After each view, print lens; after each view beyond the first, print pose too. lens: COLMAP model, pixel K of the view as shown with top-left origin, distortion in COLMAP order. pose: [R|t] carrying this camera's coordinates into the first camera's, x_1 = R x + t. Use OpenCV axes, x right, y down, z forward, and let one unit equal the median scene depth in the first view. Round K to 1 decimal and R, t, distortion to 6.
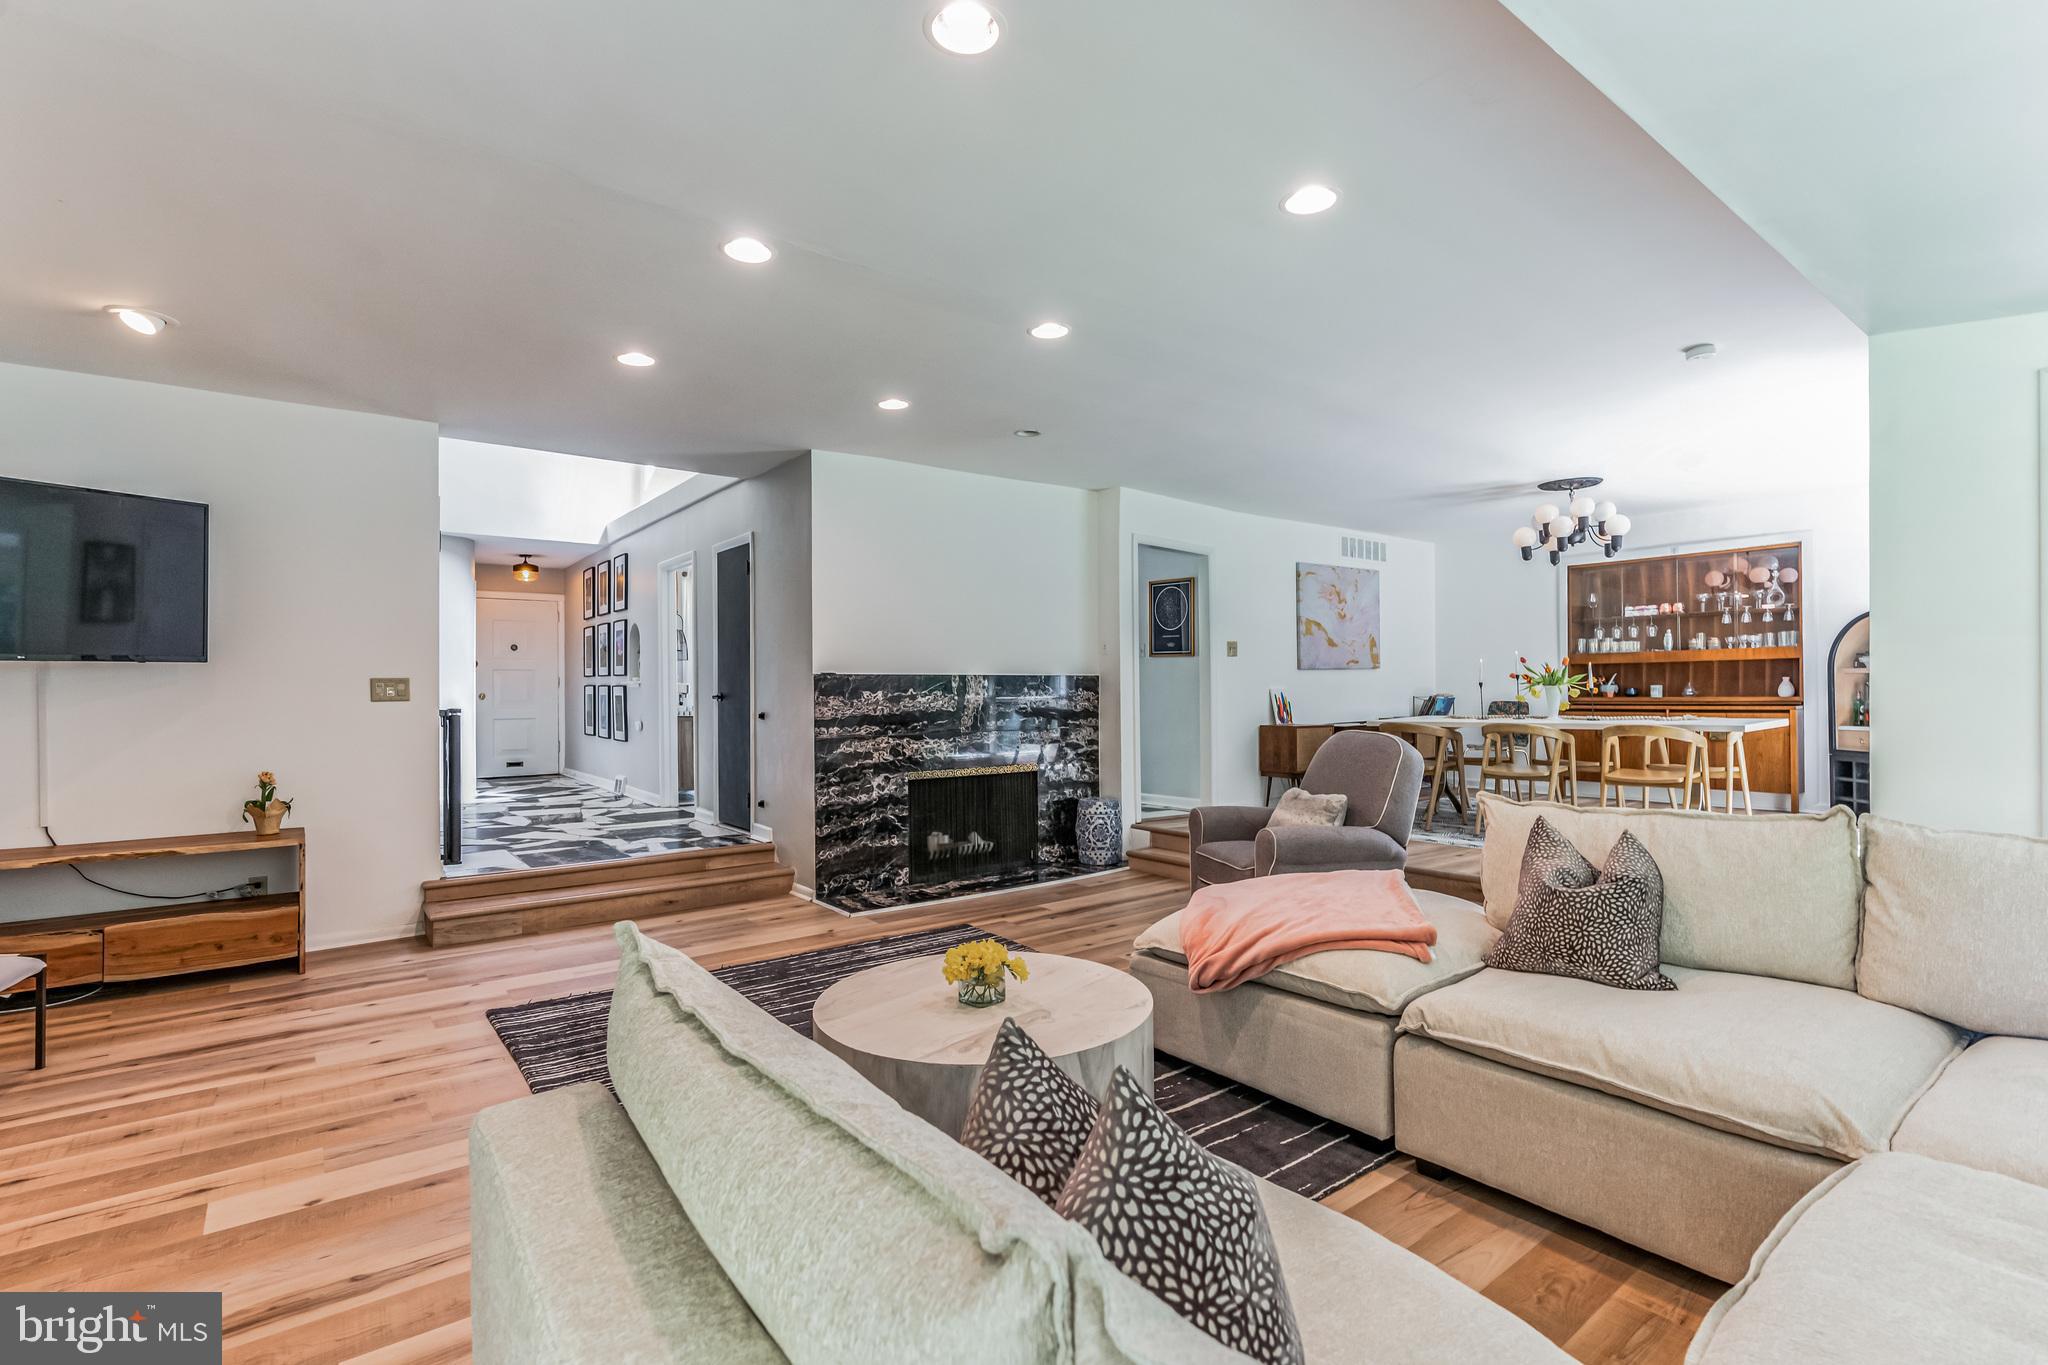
lens RADIAL K [[937.5, 0, 1014.8], [0, 937.5, 691.5], [0, 0, 1]] dist [-0.013412, 0.002499]
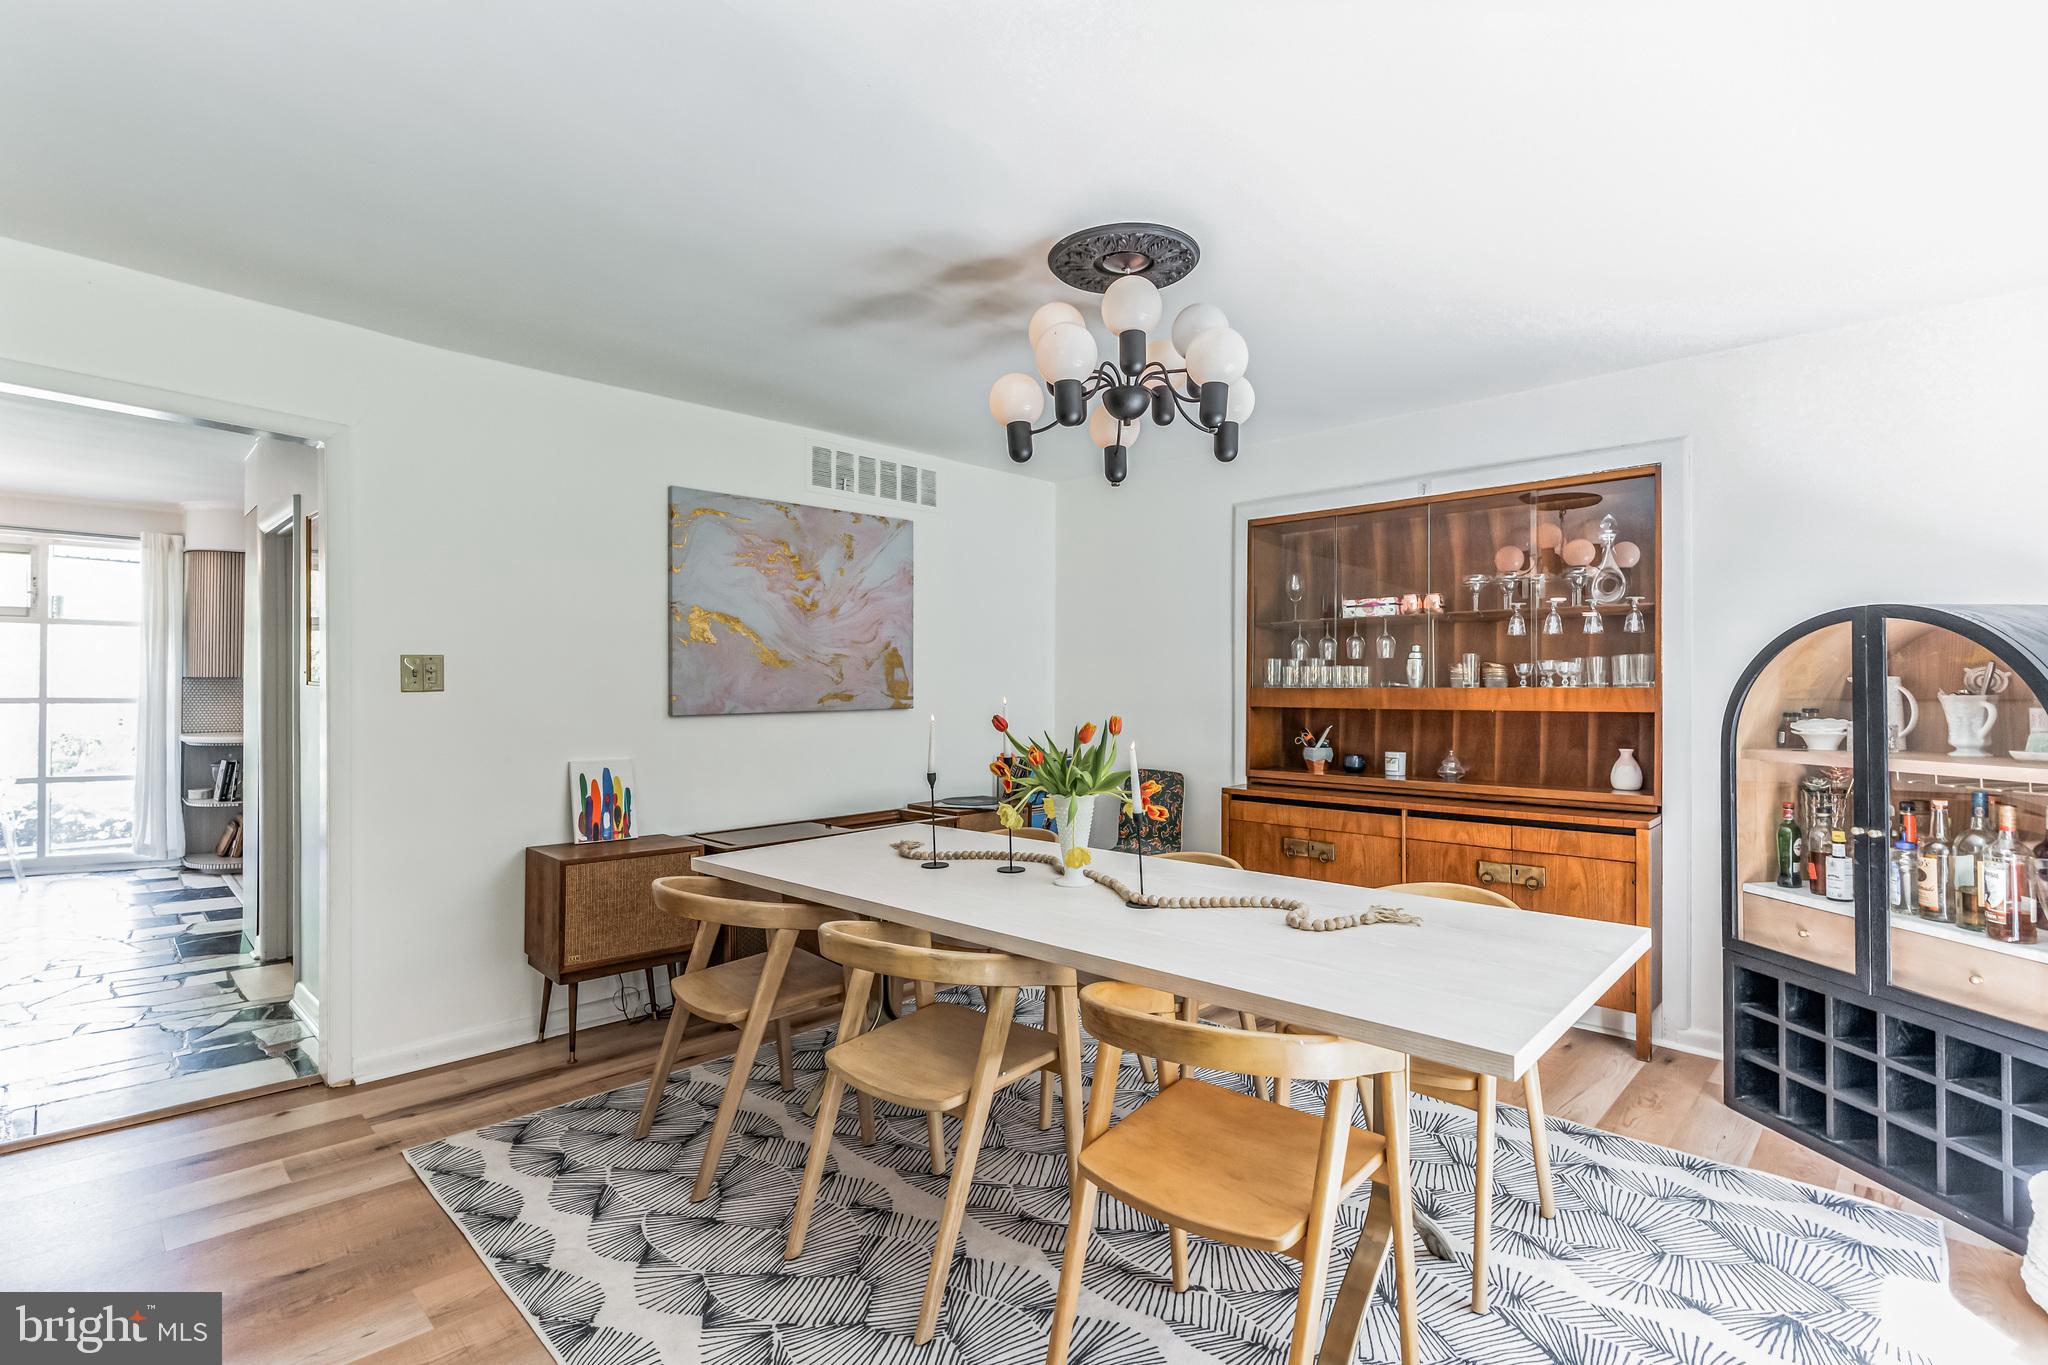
lens RADIAL K [[937.5, 0, 1032.0], [0, 937.5, 684.9], [0, 0, 1]] dist [-0.013412, 0.002499]
pose [[0.990424, 0.014077, 0.137338, 0.426478], [-0.013043, 0.999879, -0.008421, -0.038093], [-0.137440, 0.006549, 0.990488, 0.525673]]
